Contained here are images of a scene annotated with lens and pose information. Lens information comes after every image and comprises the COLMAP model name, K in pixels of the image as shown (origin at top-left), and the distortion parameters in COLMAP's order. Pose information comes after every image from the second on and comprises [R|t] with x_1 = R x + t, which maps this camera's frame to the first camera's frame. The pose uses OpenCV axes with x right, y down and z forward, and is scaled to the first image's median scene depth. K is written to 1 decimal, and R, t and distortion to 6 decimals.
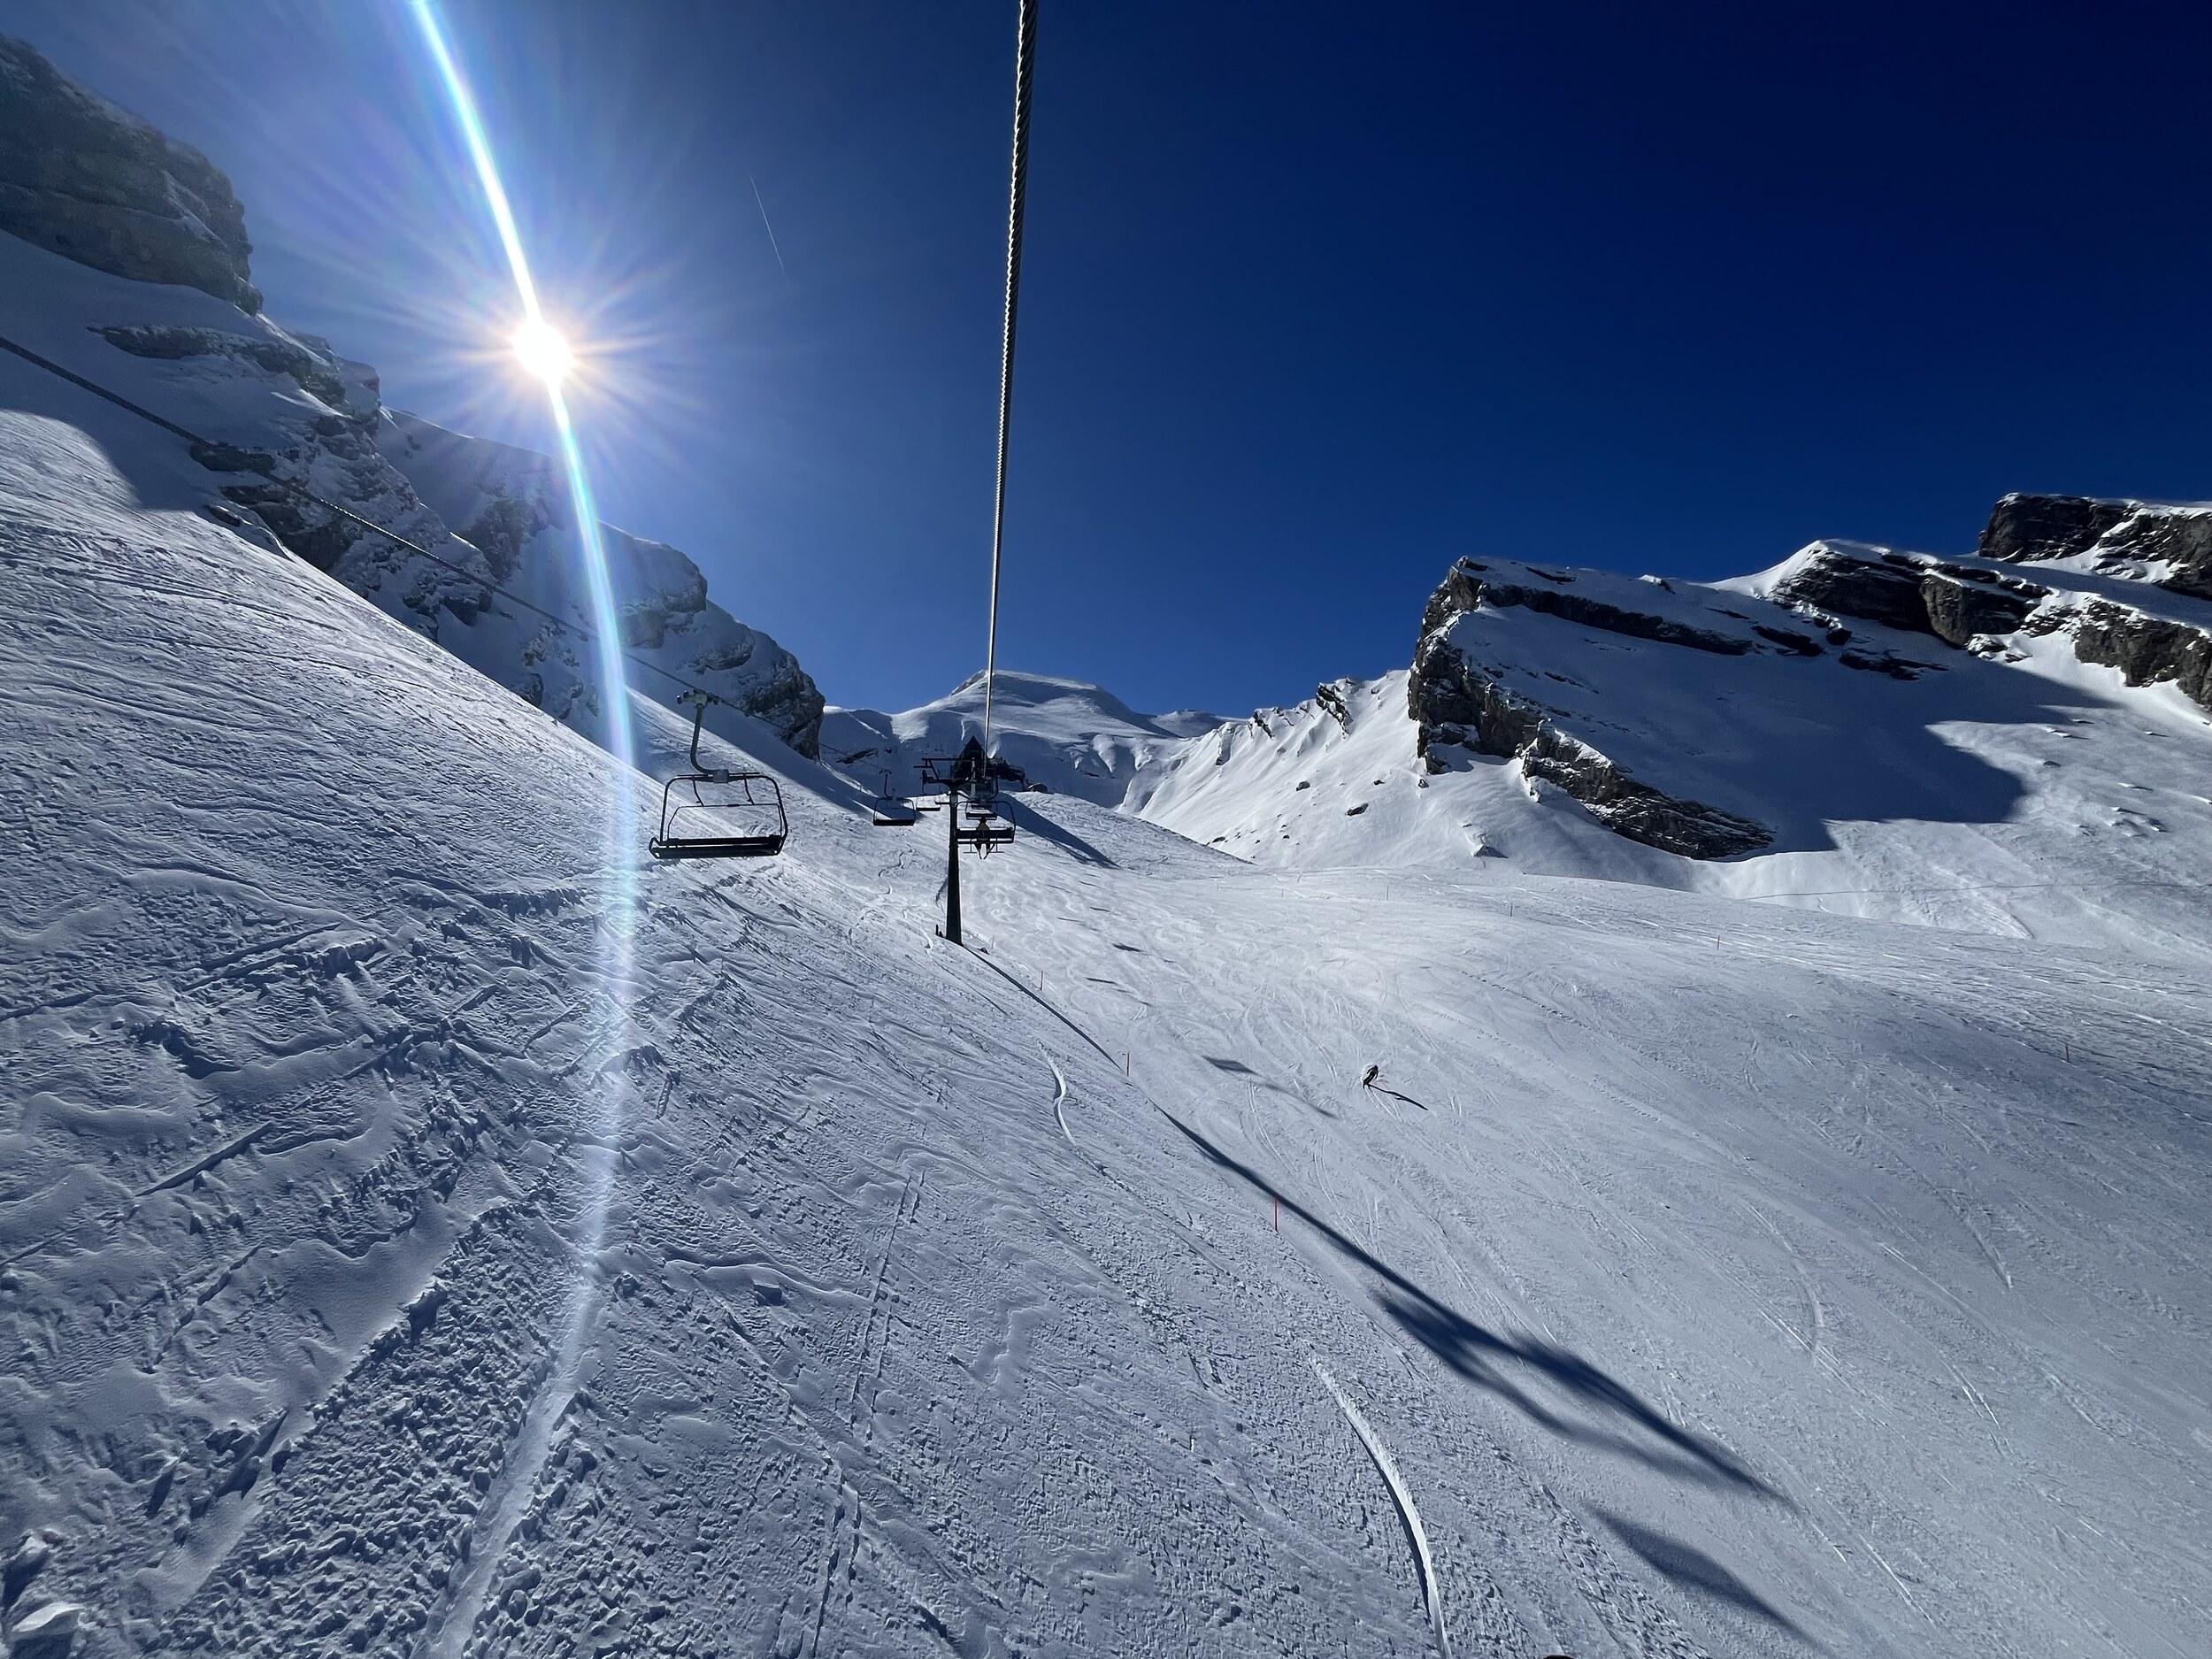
lens RADIAL K [[886.6, 0, 1106.0], [0, 886.6, 829.5], [0, 0, 1]] dist [-0.001399, -0.000292]
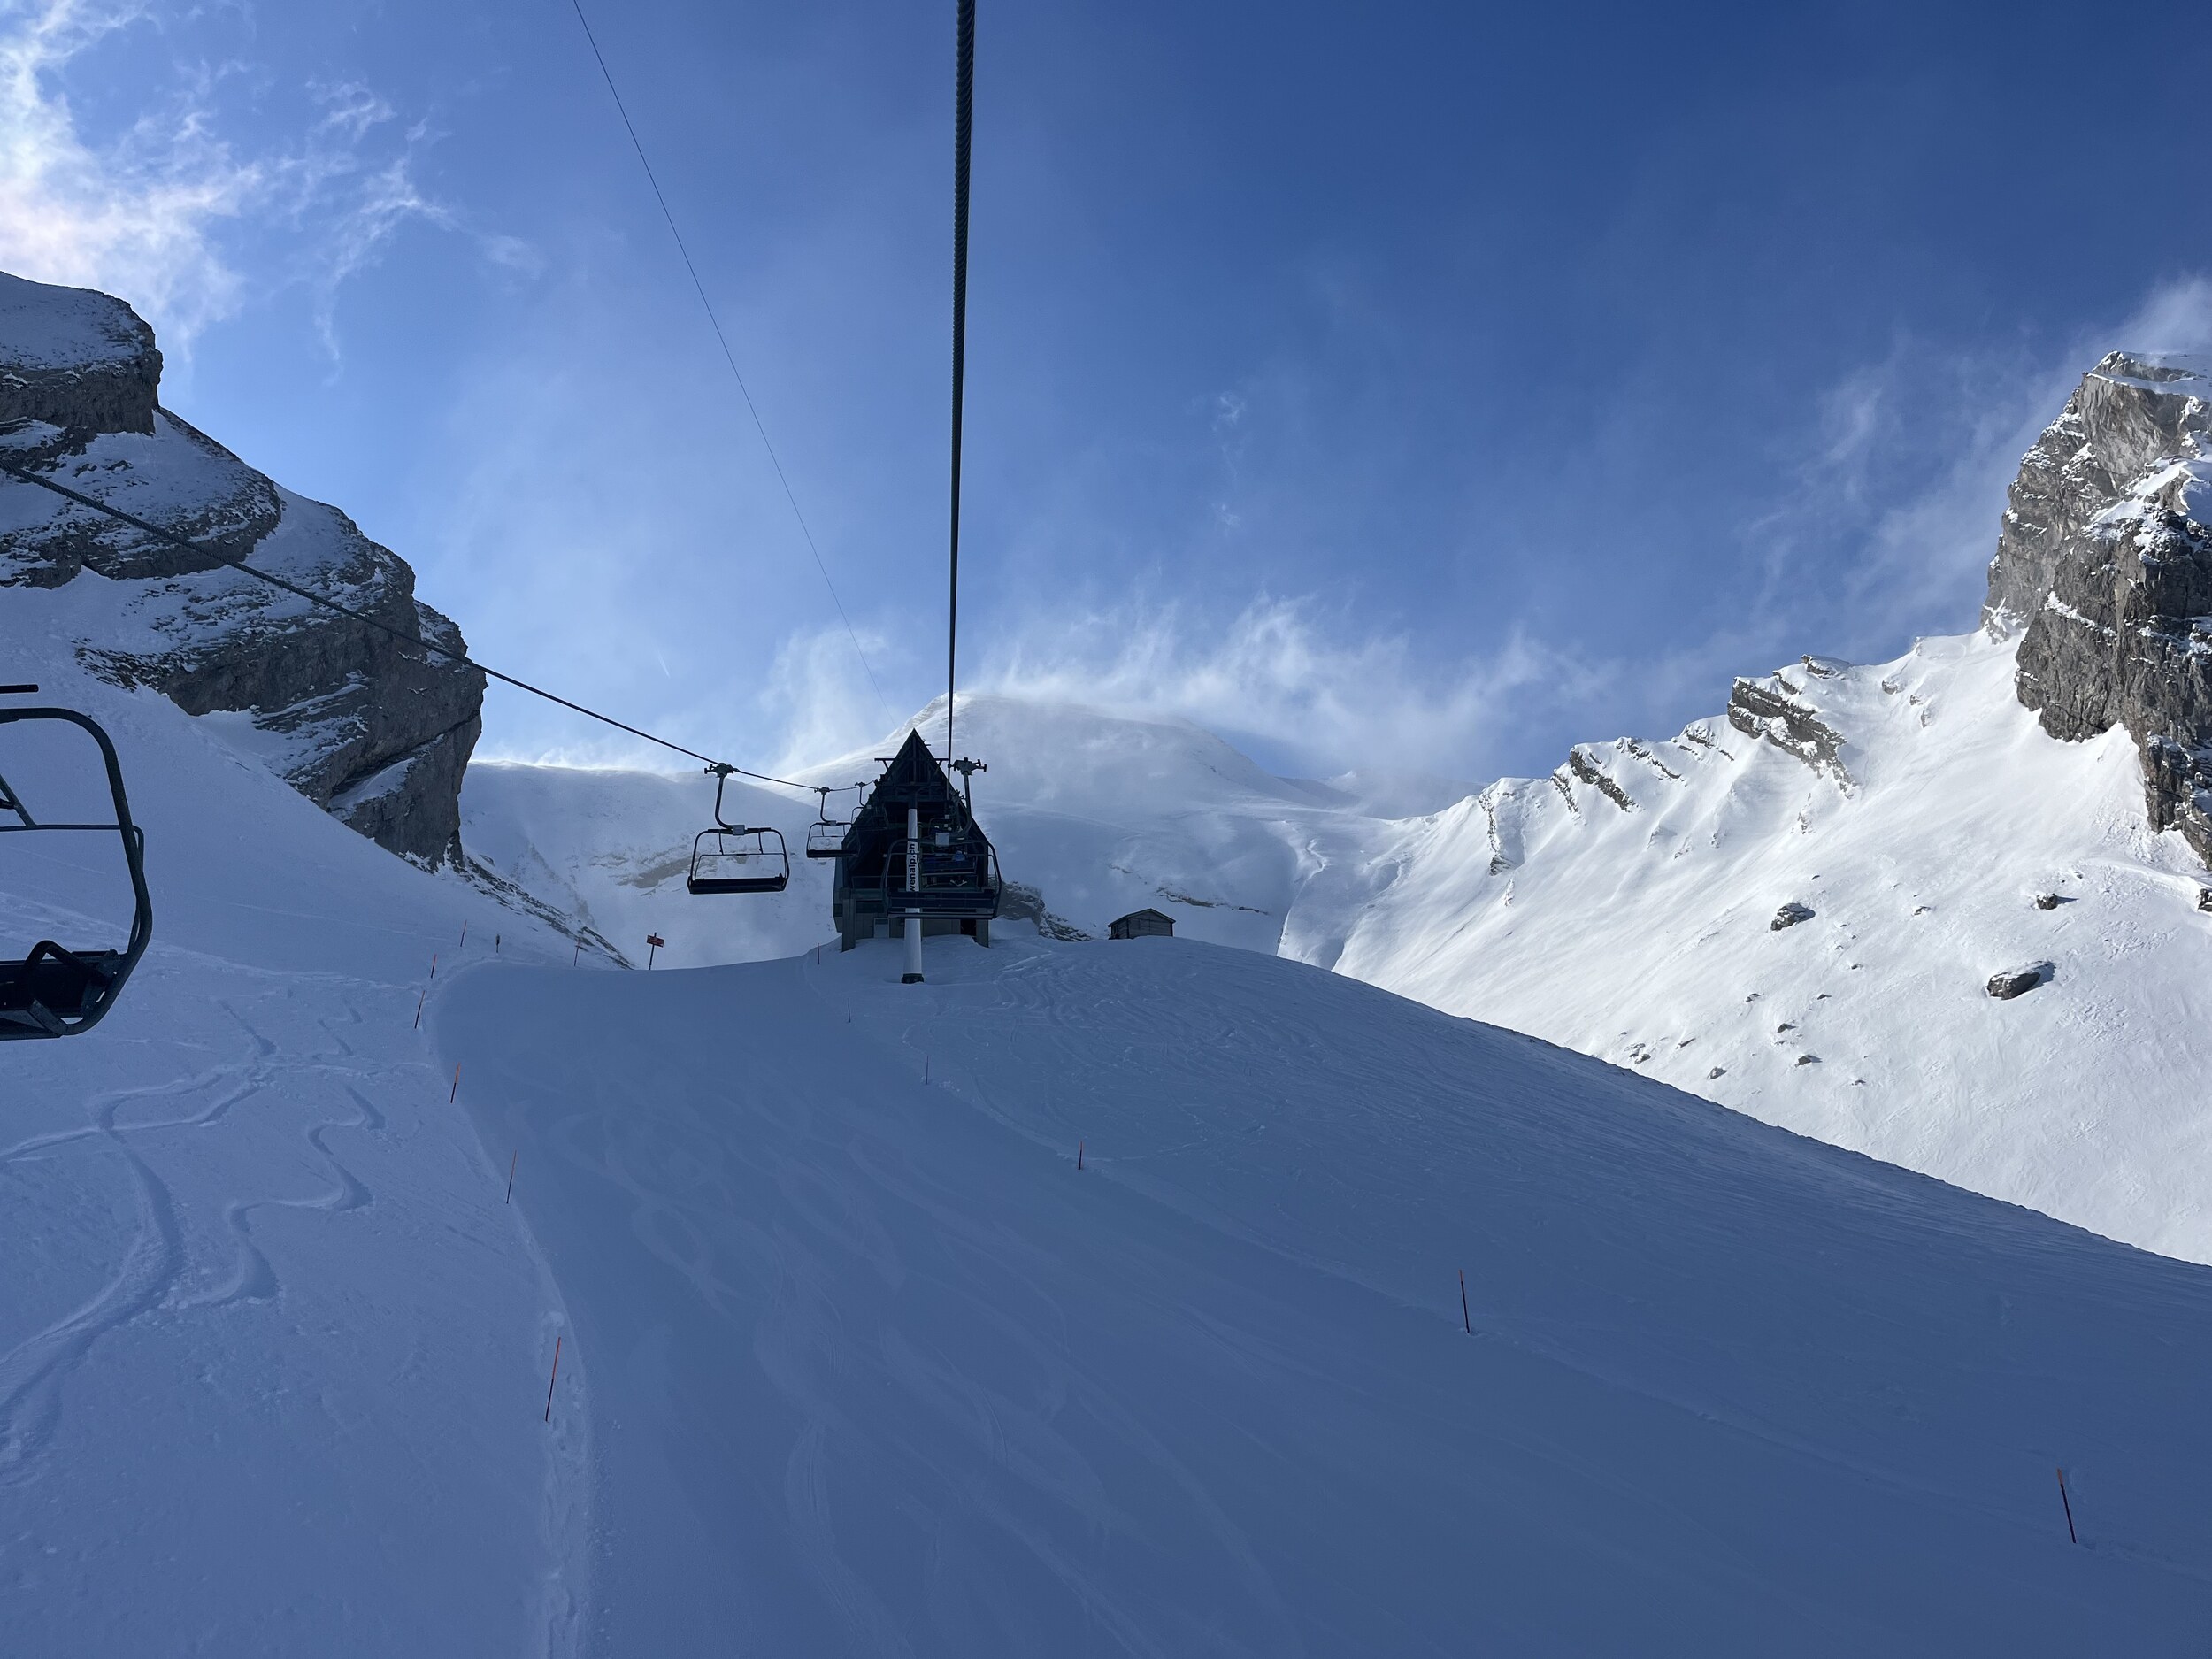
lens RADIAL K [[1674.9, 0, 1106.0], [0, 1674.9, 829.5], [0, 0, 1]] dist [0.003504, -0.002325]
pose [[0.998999, -0.018664, -0.040661, -0.036320], [0.014027, 0.993667, -0.111484, -0.009815], [0.042484, 0.110802, 0.992934, 0.253568]]
